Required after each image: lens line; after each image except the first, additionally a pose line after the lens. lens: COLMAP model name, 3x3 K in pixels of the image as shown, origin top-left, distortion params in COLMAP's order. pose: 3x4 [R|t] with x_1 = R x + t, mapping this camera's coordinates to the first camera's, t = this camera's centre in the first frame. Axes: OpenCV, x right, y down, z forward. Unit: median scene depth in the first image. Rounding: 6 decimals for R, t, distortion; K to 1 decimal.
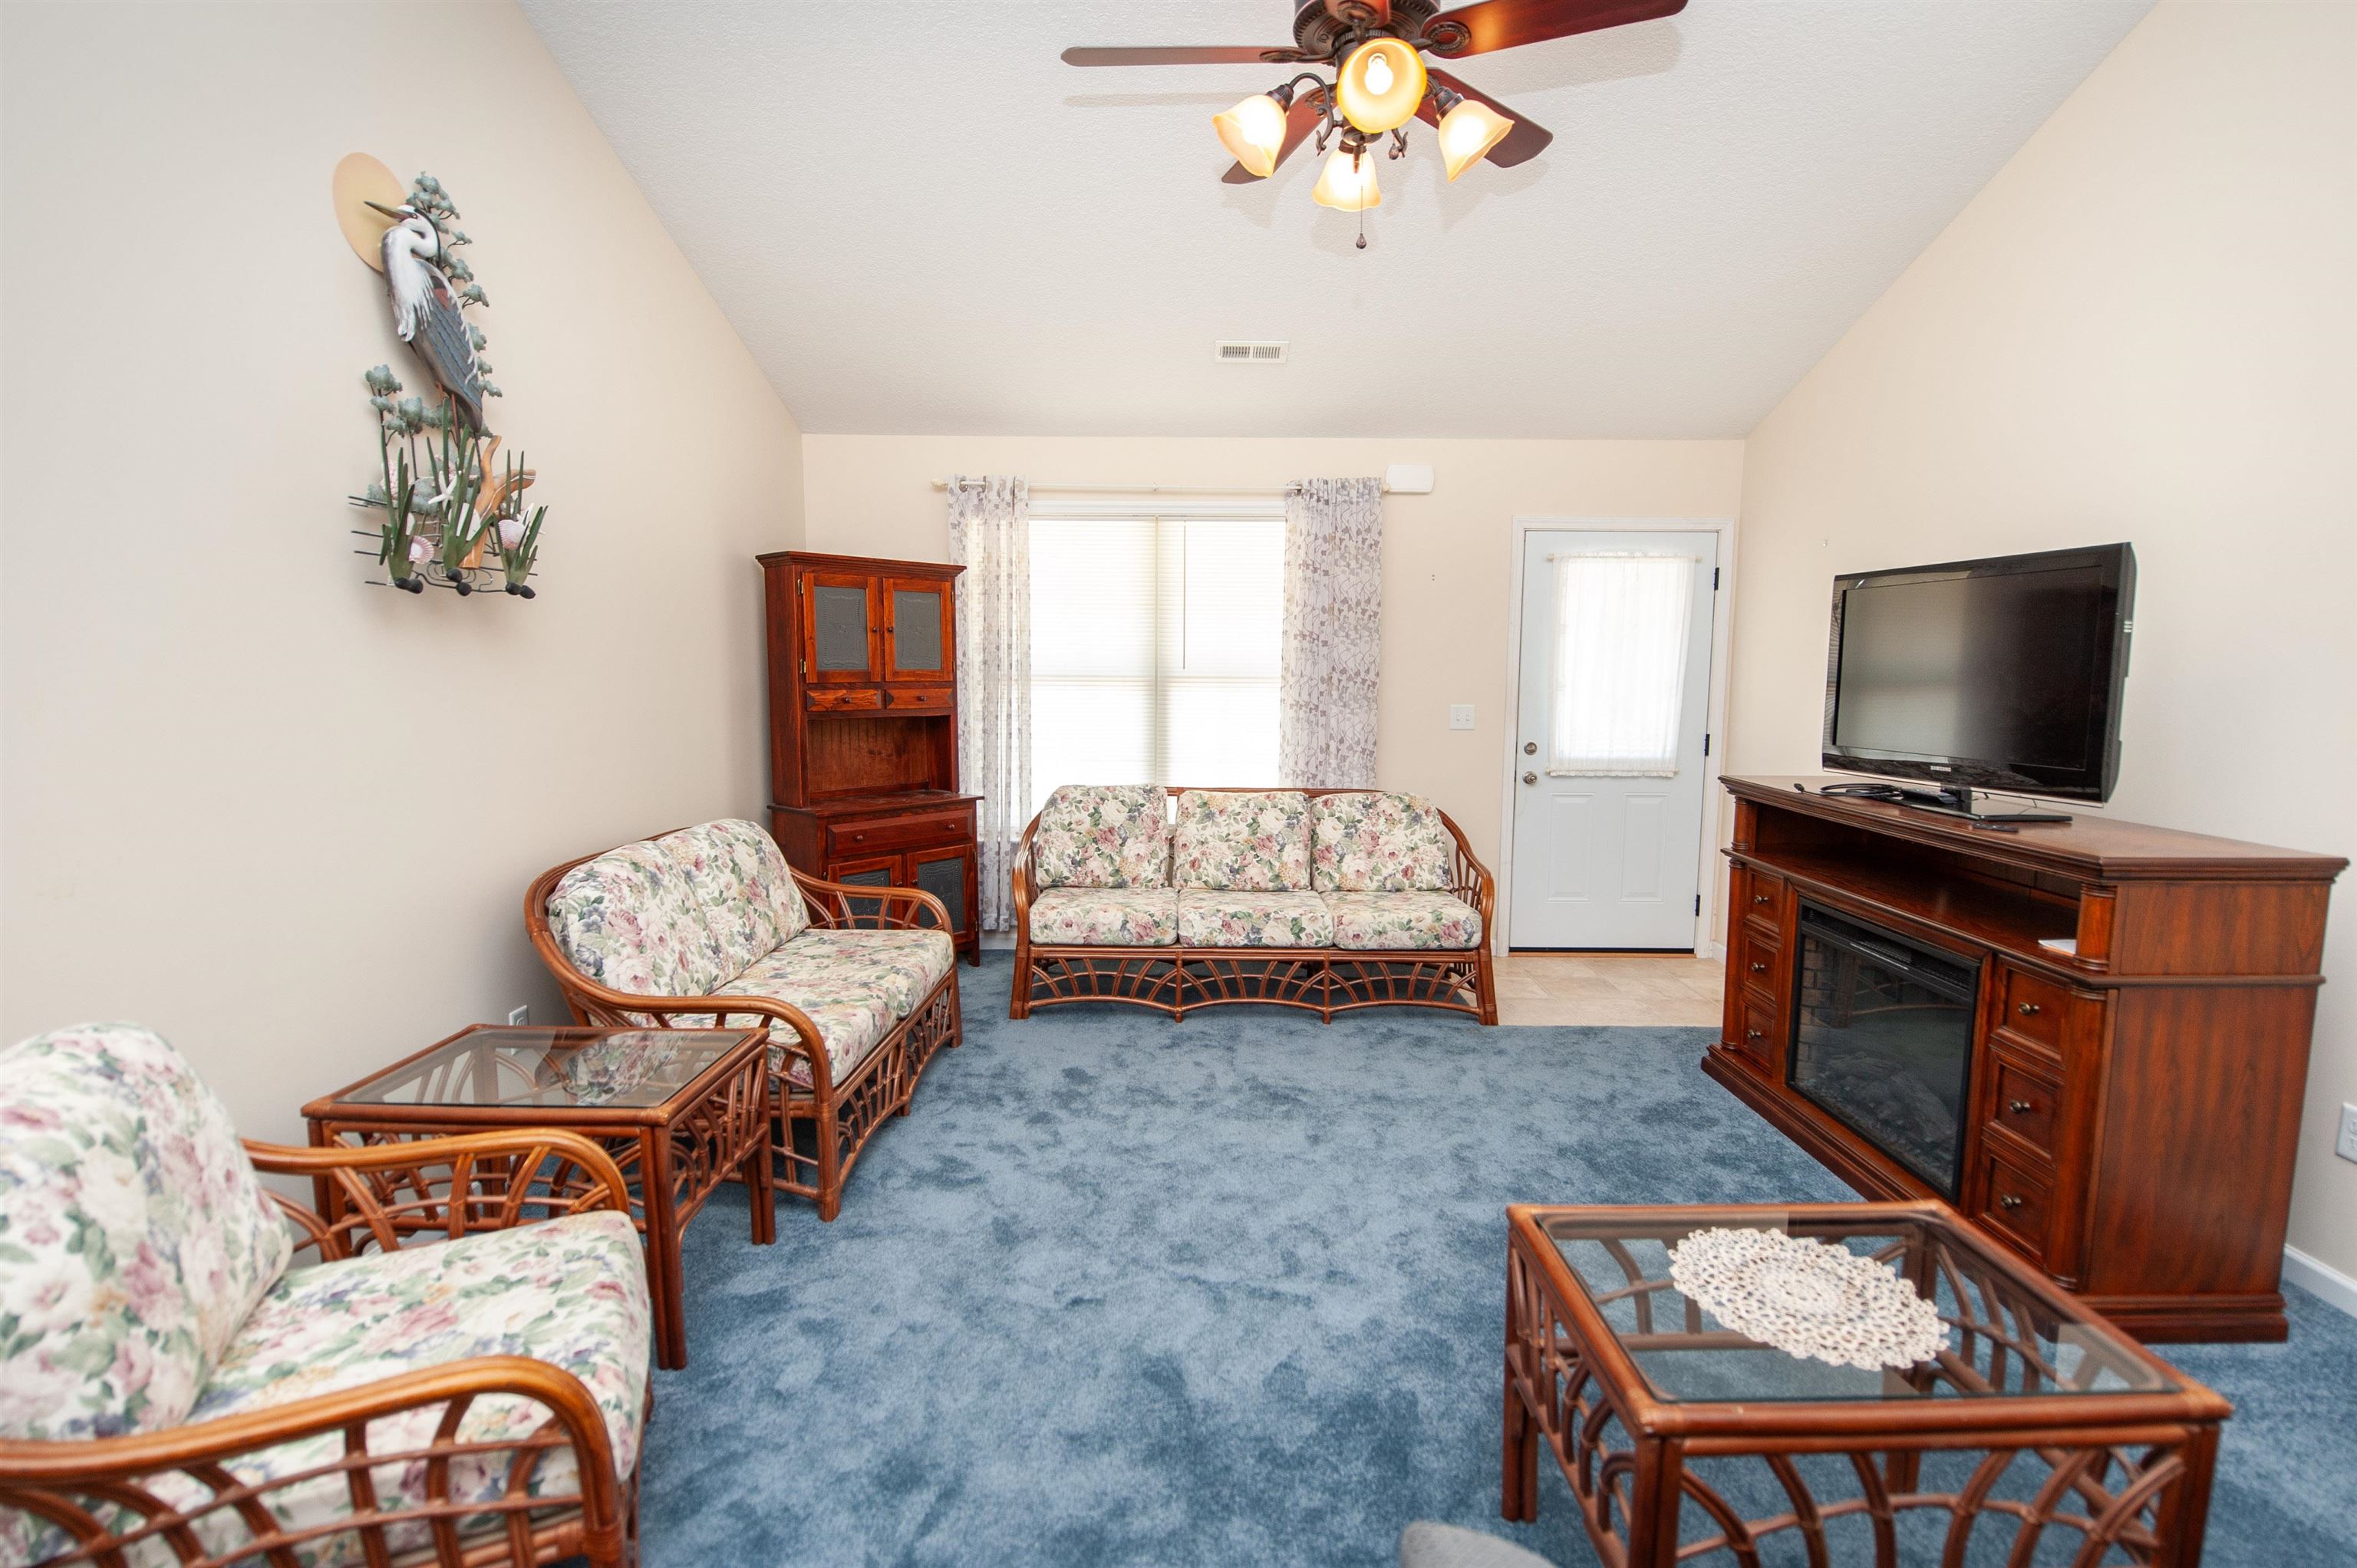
lens RADIAL K [[1112.5, 0, 1188.7], [0, 1112.5, 779.6], [0, 0, 1]] dist [-0.008701, -0.003931]
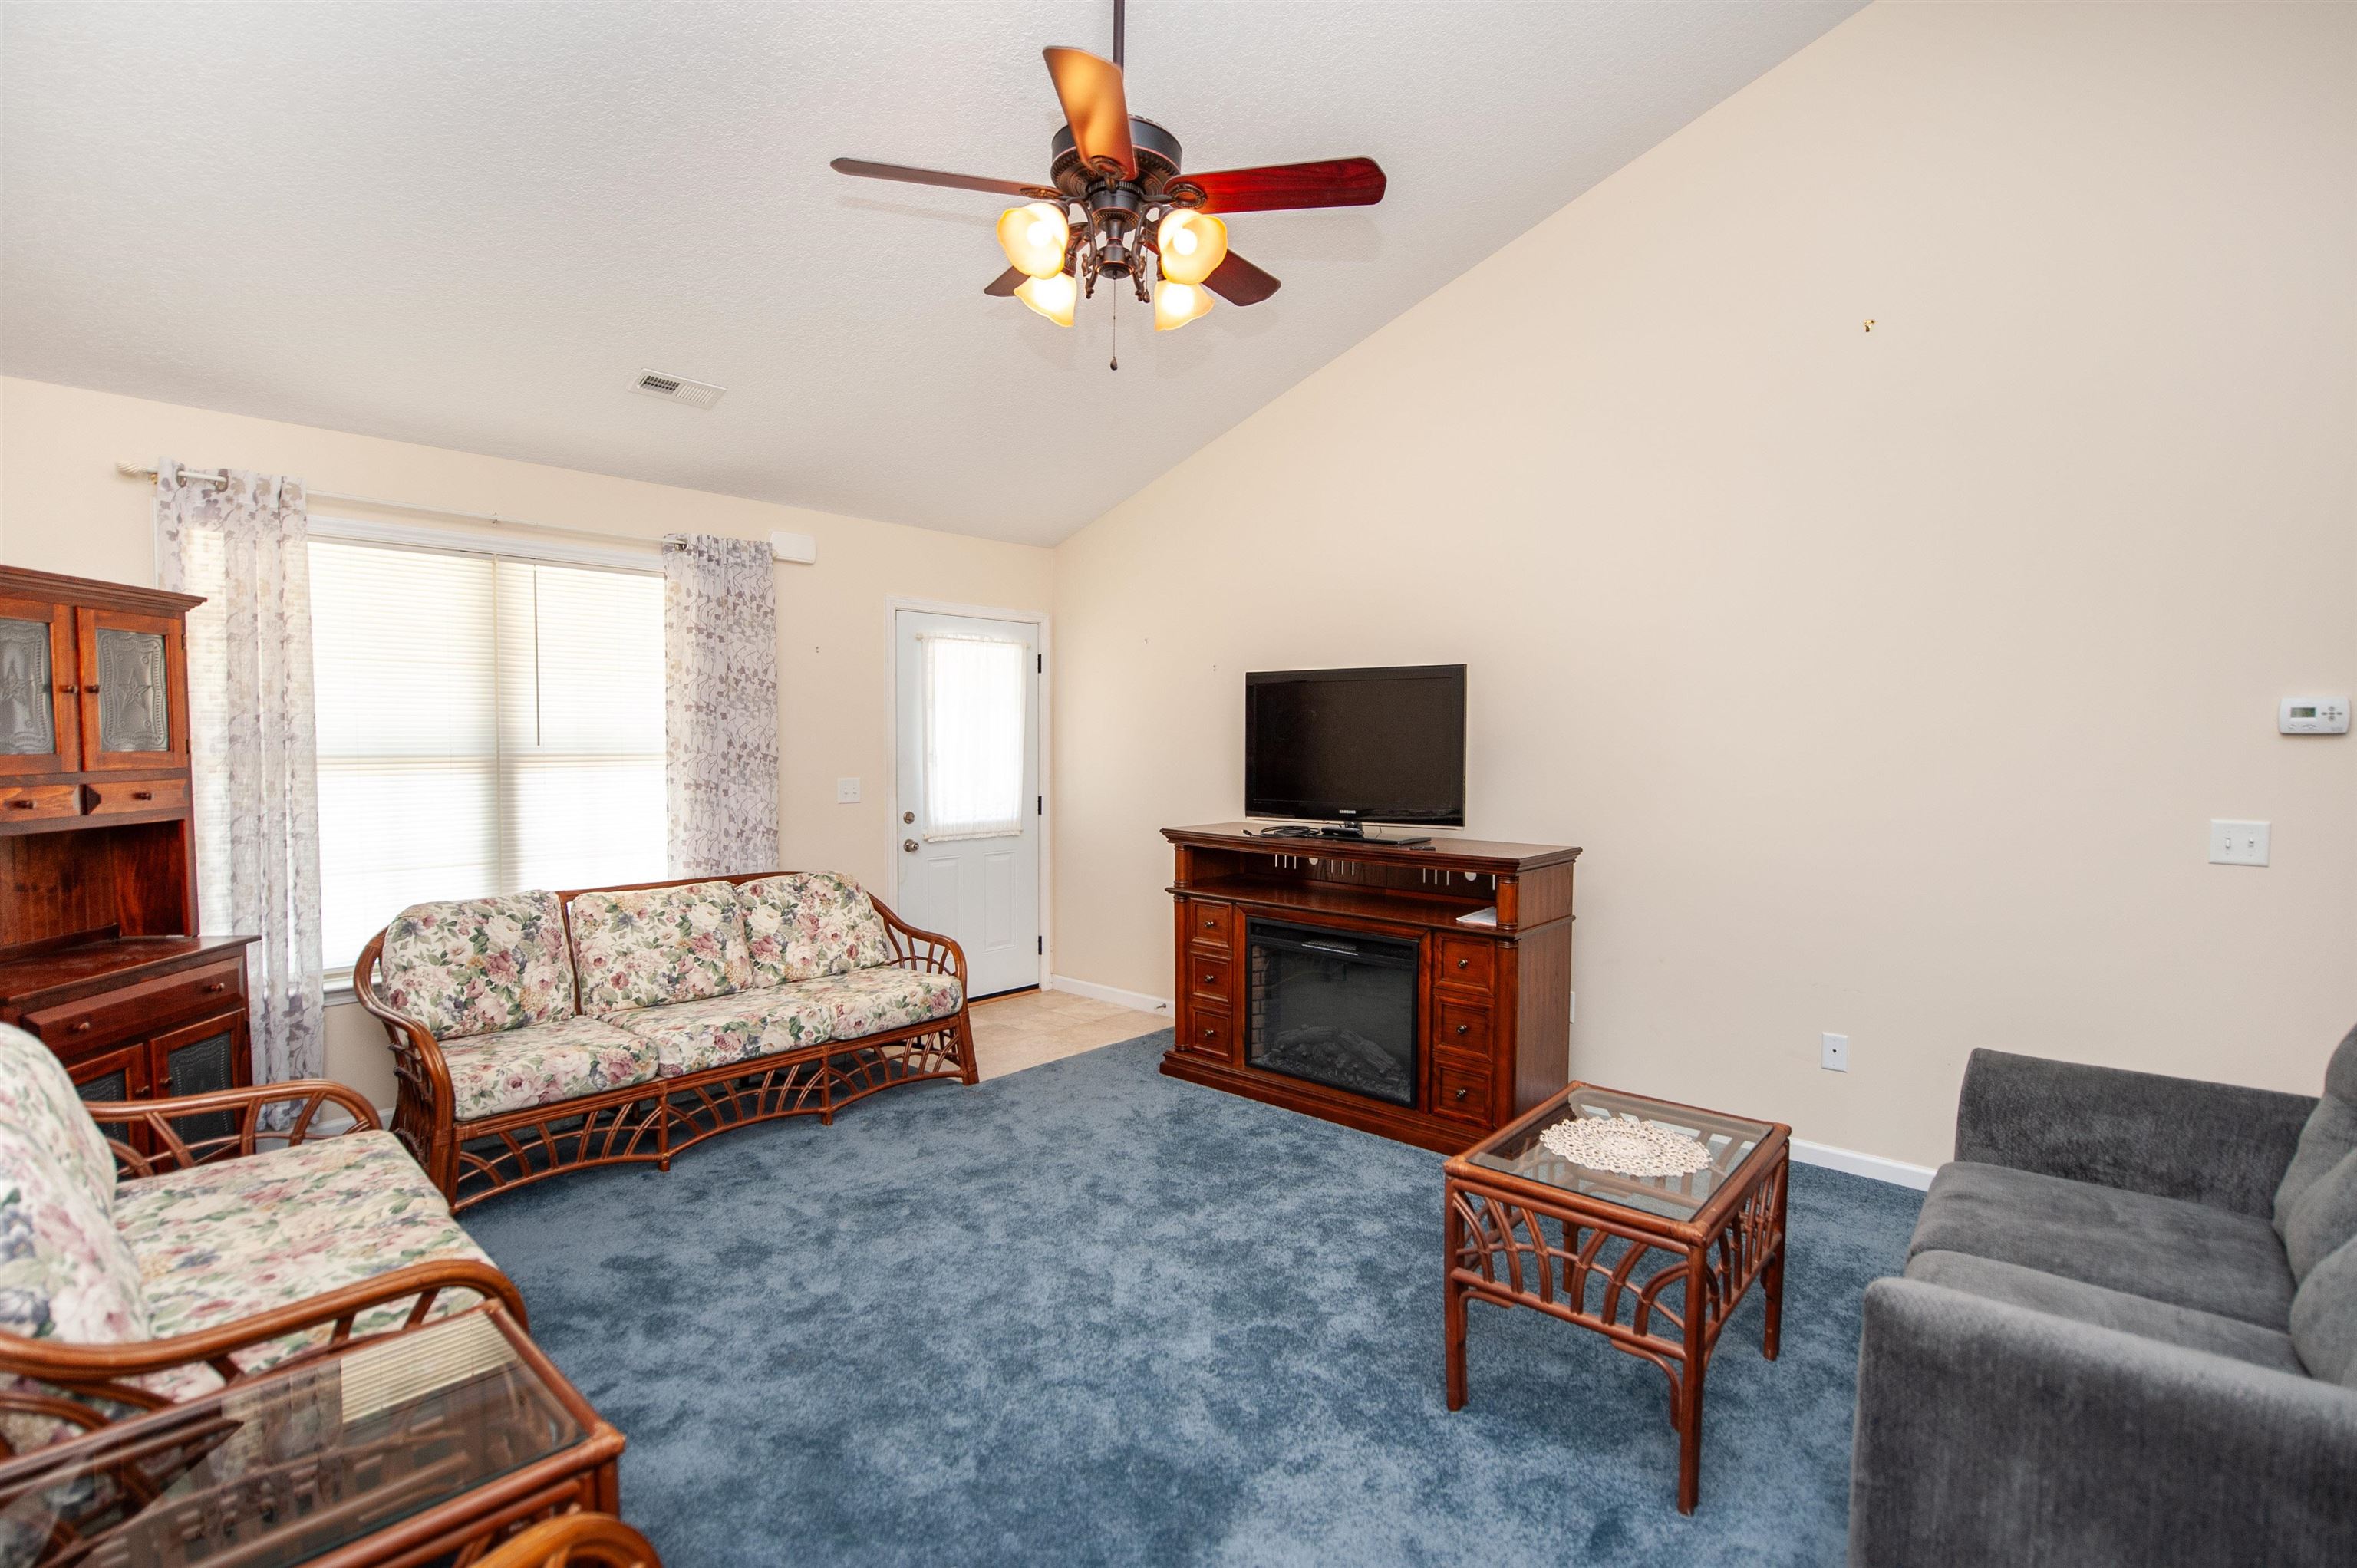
lens RADIAL K [[1112.5, 0, 1181.7], [0, 1112.5, 776.5], [0, 0, 1]] dist [-0.008701, -0.003931]
pose [[0.656806, -0.031872, 0.753386, -0.337362], [0.078234, 0.996595, -0.026044, -0.021271], [-0.749990, 0.076046, 0.657063, 0.133130]]
